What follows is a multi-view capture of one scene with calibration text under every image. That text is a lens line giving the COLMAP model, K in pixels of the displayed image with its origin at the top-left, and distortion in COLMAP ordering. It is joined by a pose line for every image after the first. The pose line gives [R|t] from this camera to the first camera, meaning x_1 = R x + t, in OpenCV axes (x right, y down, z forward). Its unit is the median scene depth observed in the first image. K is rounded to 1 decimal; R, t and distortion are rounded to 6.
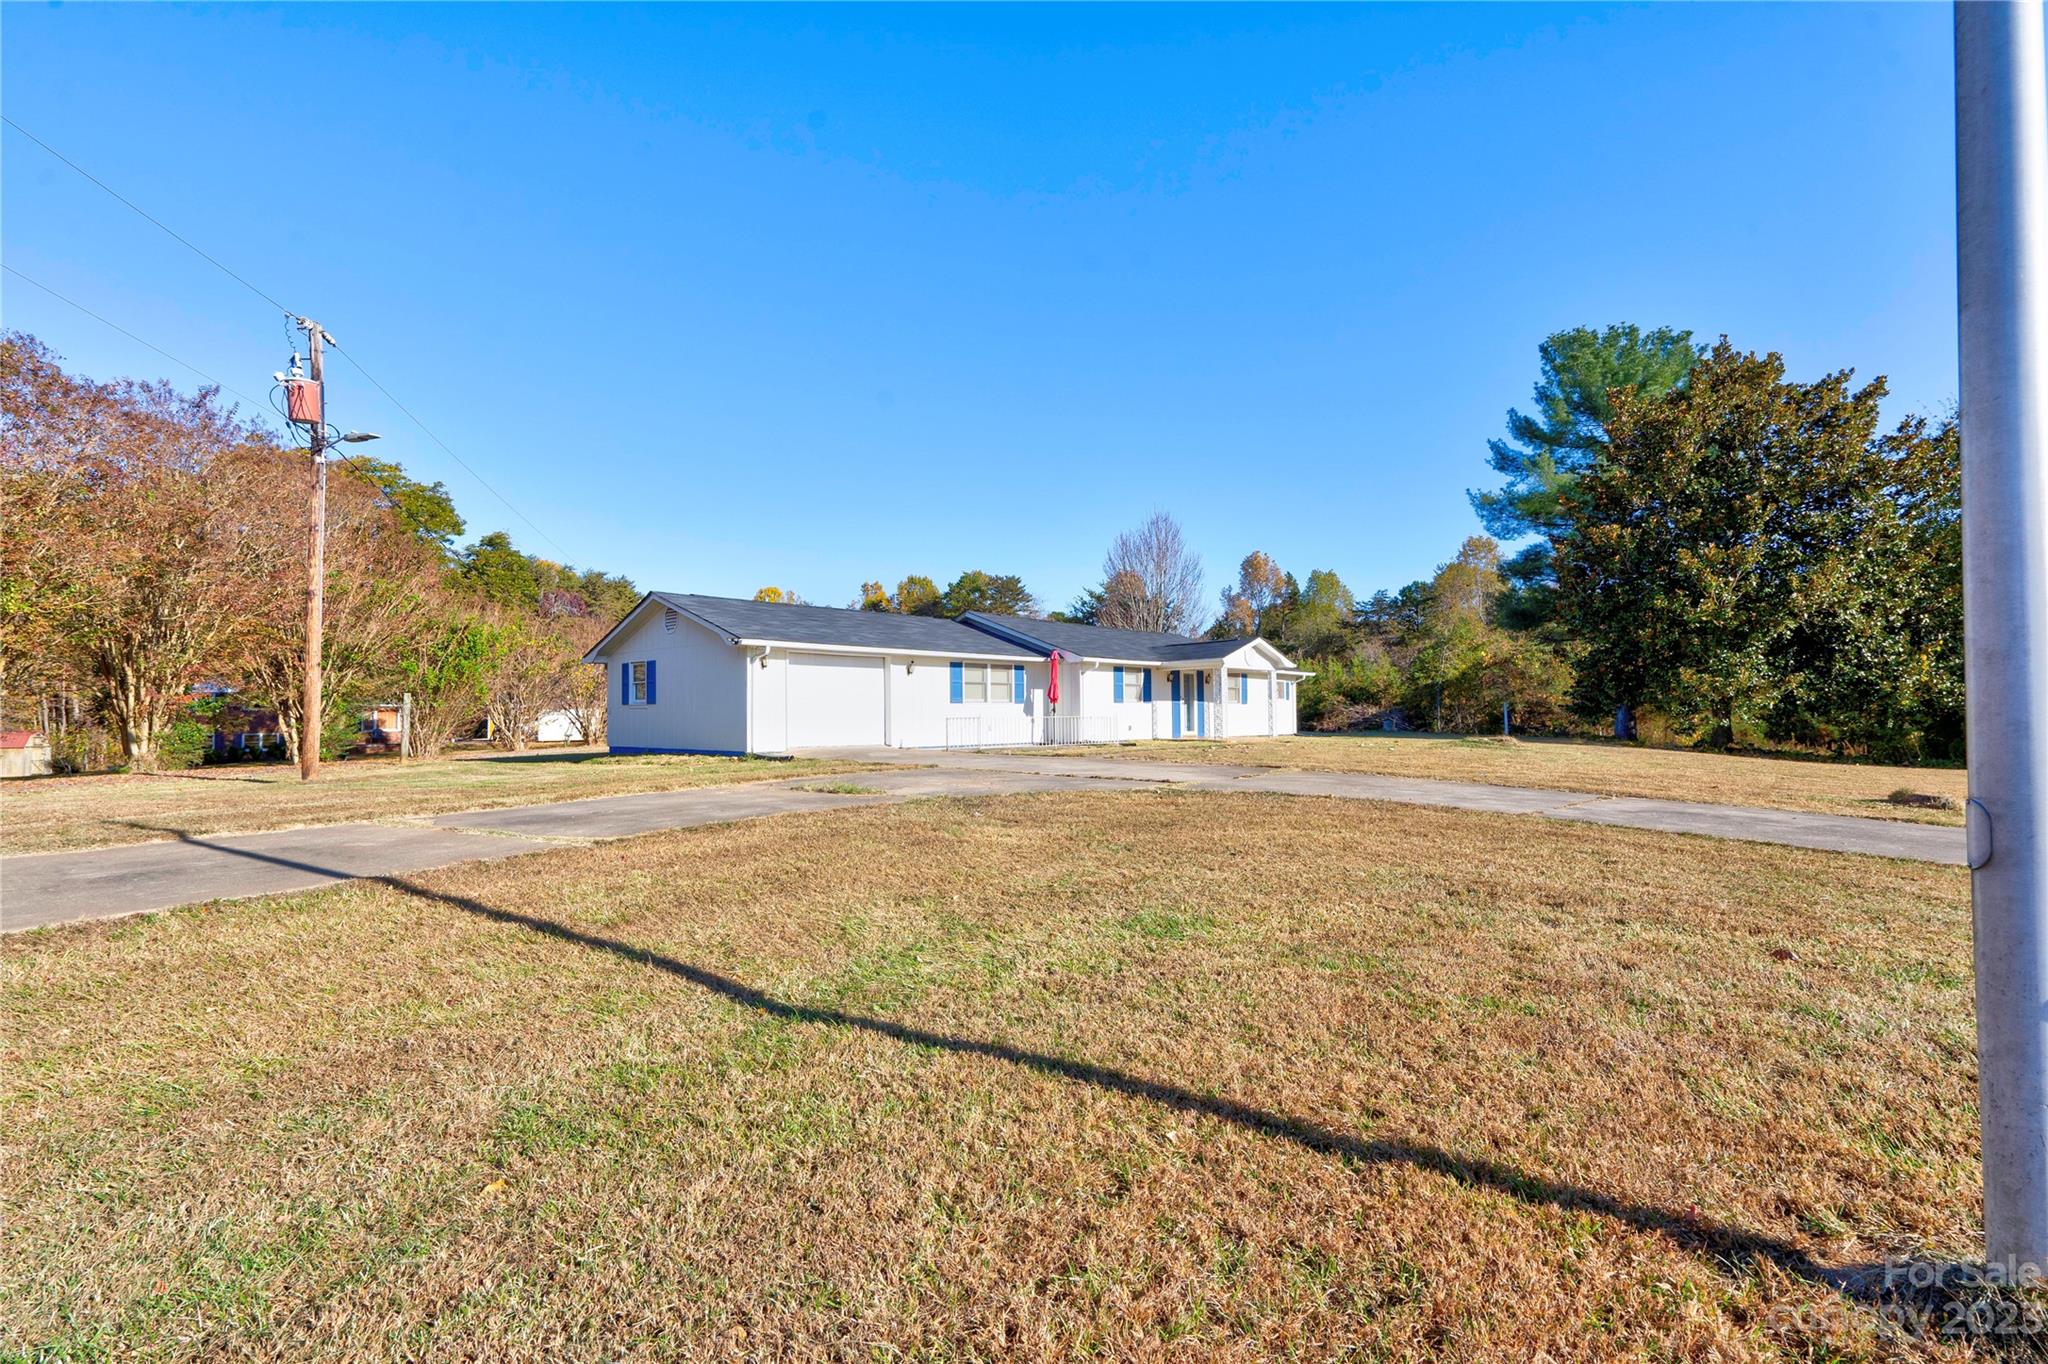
lens RADIAL K [[953.2, 0, 1024.0], [0, 953.2, 682.0], [0, 0, 1]] dist [-0.015116, 0.000123]
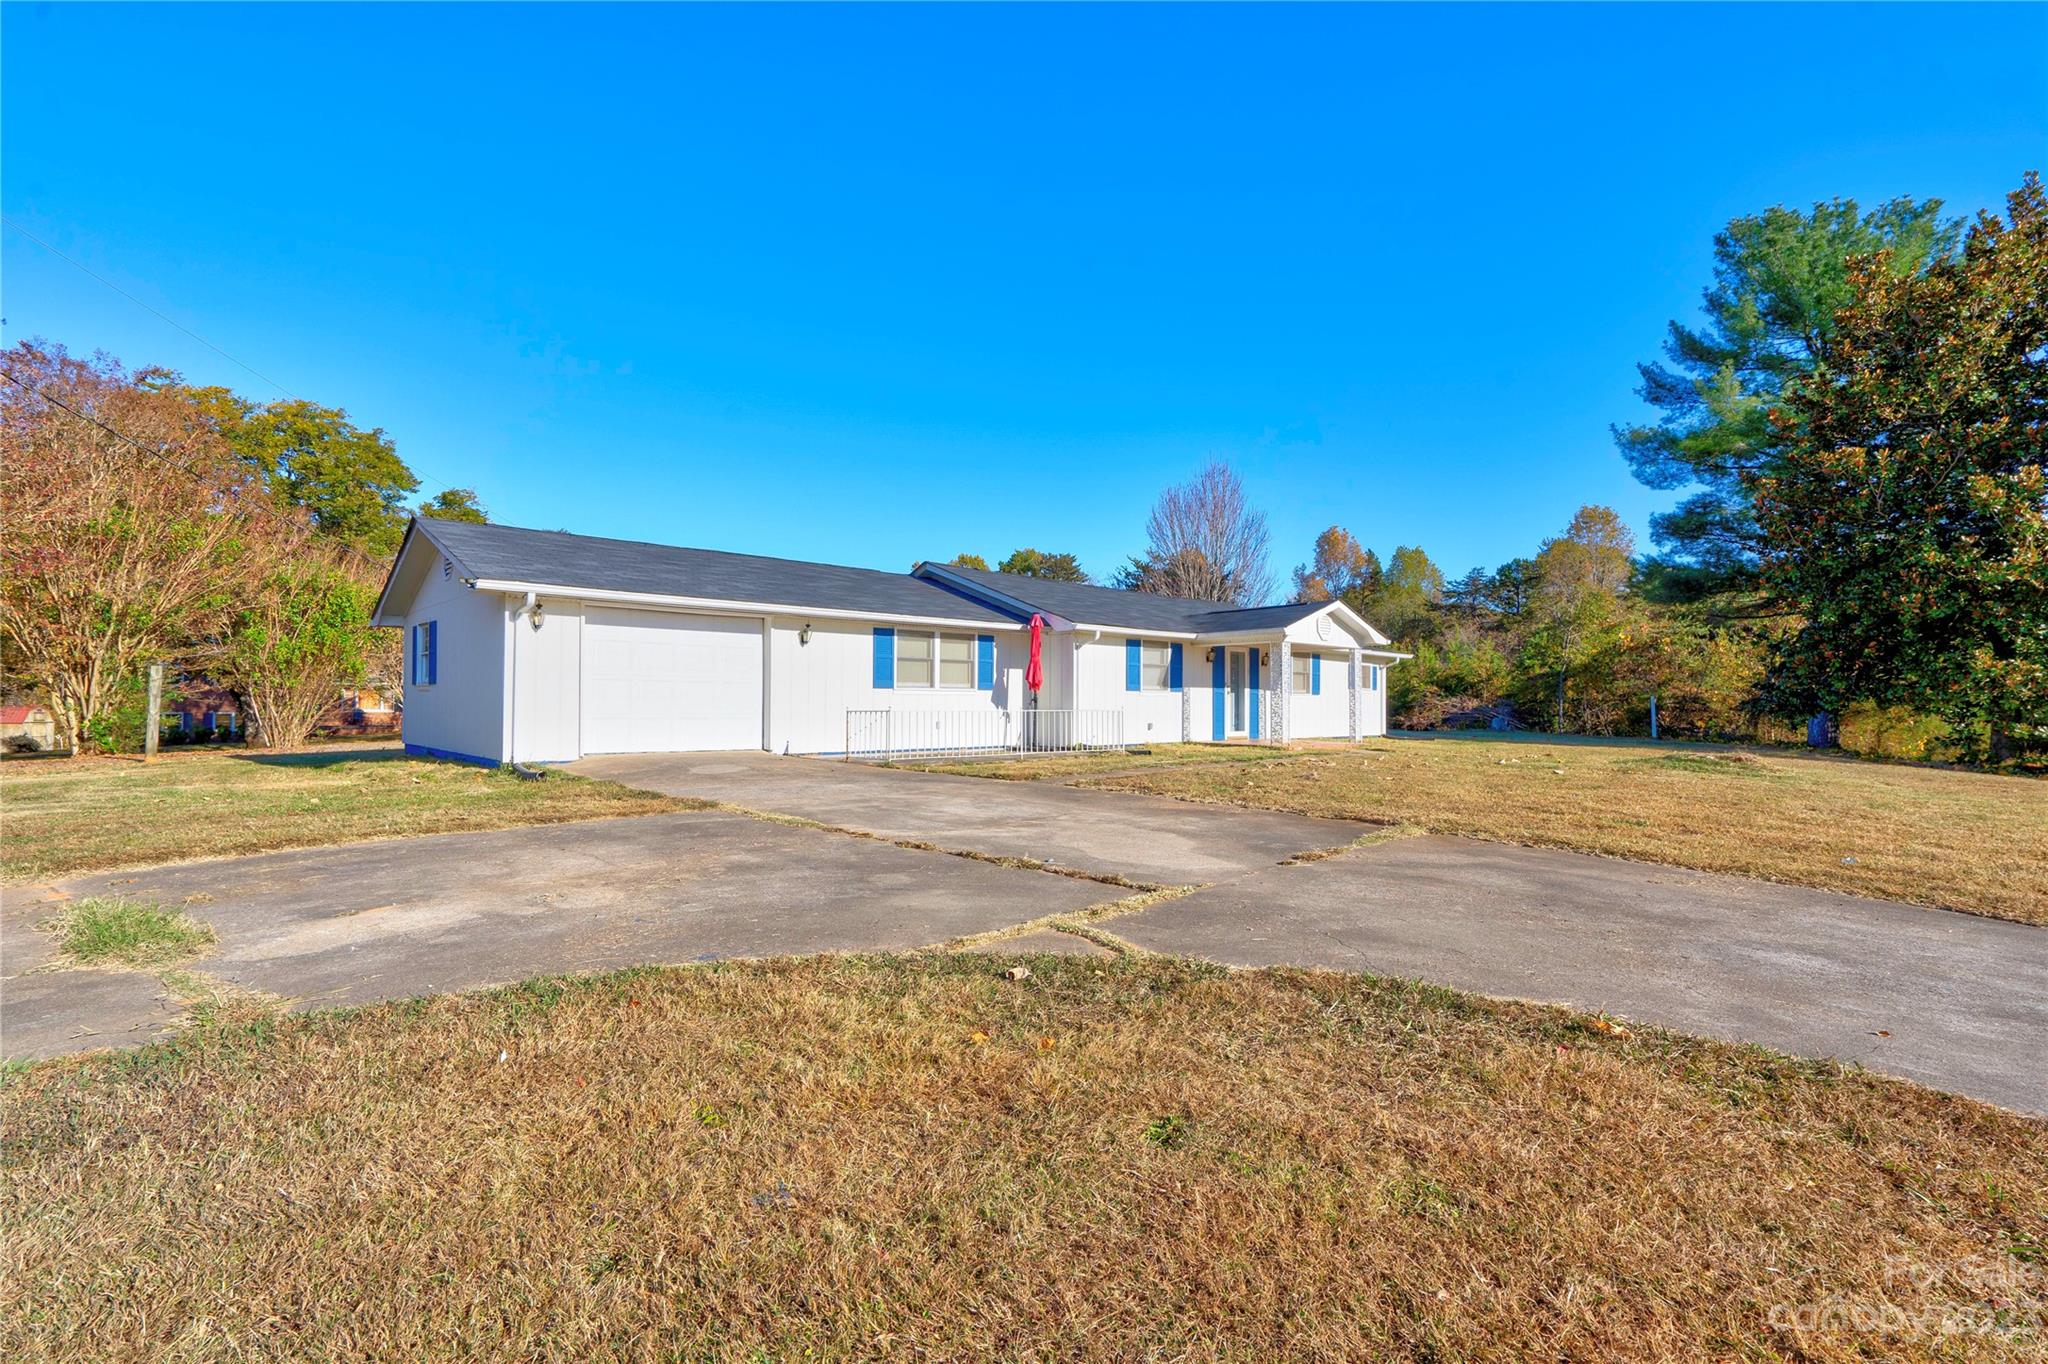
lens RADIAL K [[949.2, 0, 1024.0], [0, 949.2, 682.0], [0, 0, 1]] dist [0.000511, 0.000731]
pose [[0.997240, 0.011923, -0.073287, 0.056605], [-0.010912, 0.999840, 0.014182, 0.005144], [0.073445, -0.013343, 0.997210, 0.236133]]
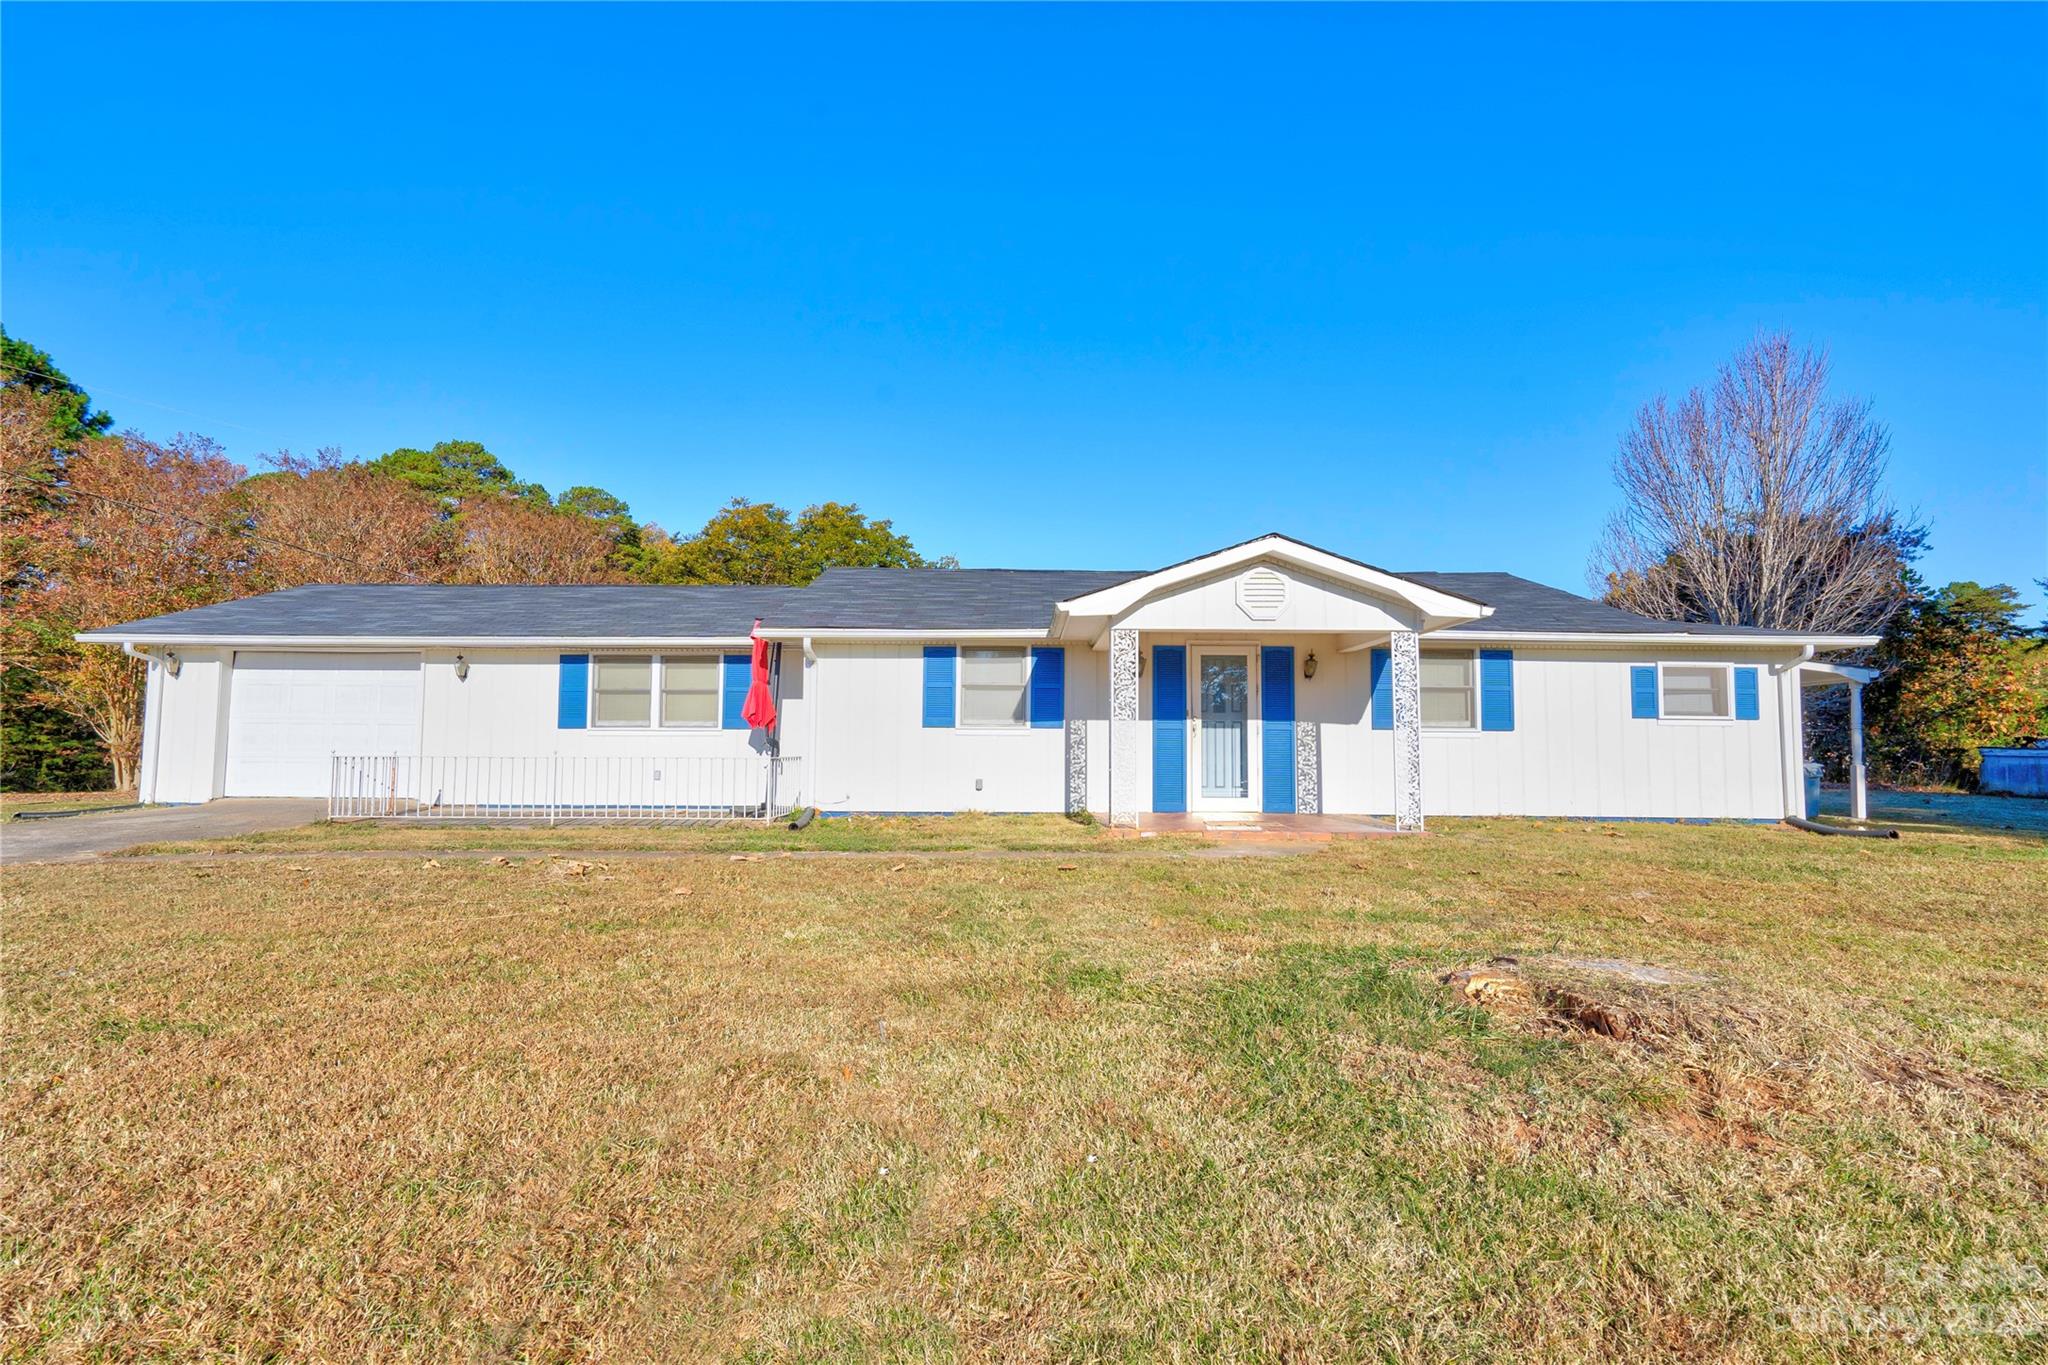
lens RADIAL K [[926.9, 0, 1024.0], [0, 926.9, 682.5], [0, 0, 1]] dist [0.003294, 0.000787]
pose [[0.668948, -0.031913, -0.742623, 0.363770], [0.018920, 0.999485, -0.025907, 0.010564], [0.743068, 0.003280, 0.669208, 0.595974]]
